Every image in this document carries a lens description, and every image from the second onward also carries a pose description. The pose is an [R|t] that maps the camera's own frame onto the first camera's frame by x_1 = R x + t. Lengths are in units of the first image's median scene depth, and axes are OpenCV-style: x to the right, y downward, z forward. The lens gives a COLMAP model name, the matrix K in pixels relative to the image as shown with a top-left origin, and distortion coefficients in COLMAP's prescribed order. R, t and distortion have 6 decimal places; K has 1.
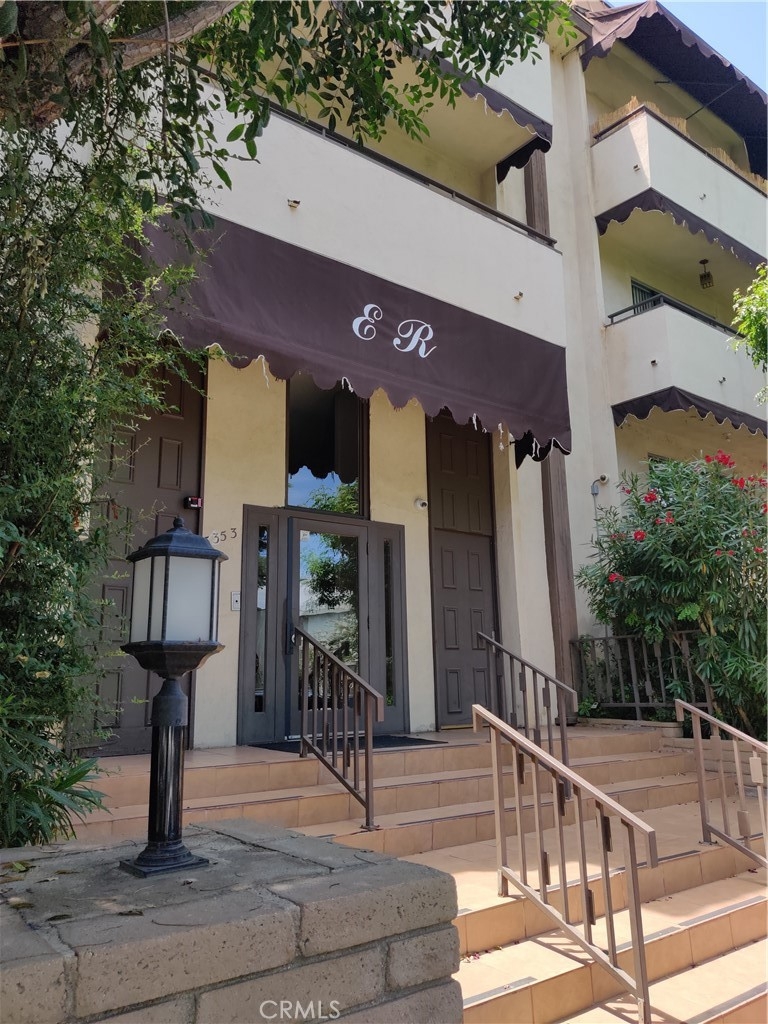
lens RADIAL K [[791.1, 0, 383.7], [0, 791.1, 508.9], [0, 0, 1]] dist [0.036298, -0.009359]
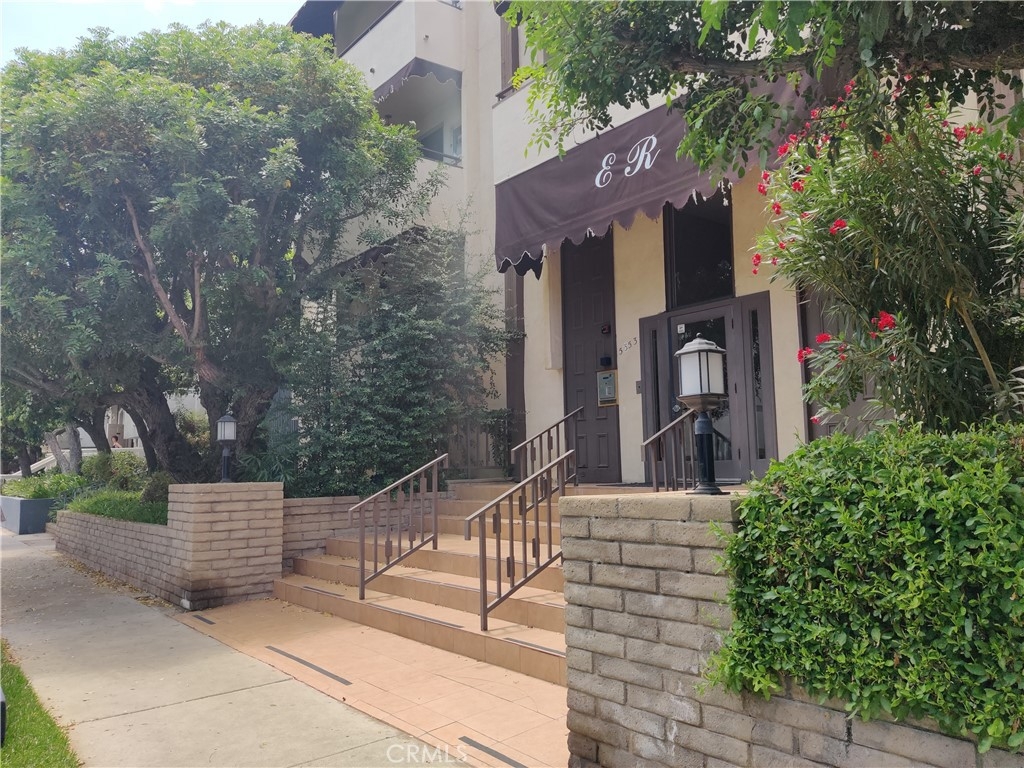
lens RADIAL K [[791.1, 0, 511.9], [0, 791.1, 384.2], [0, 0, 1]] dist [0.036298, -0.009359]
pose [[0.006701, -0.084586, -0.996394, 1.196340], [0.244667, 0.966269, -0.080383, 0.161310], [0.969584, -0.243246, 0.027170, 0.704089]]
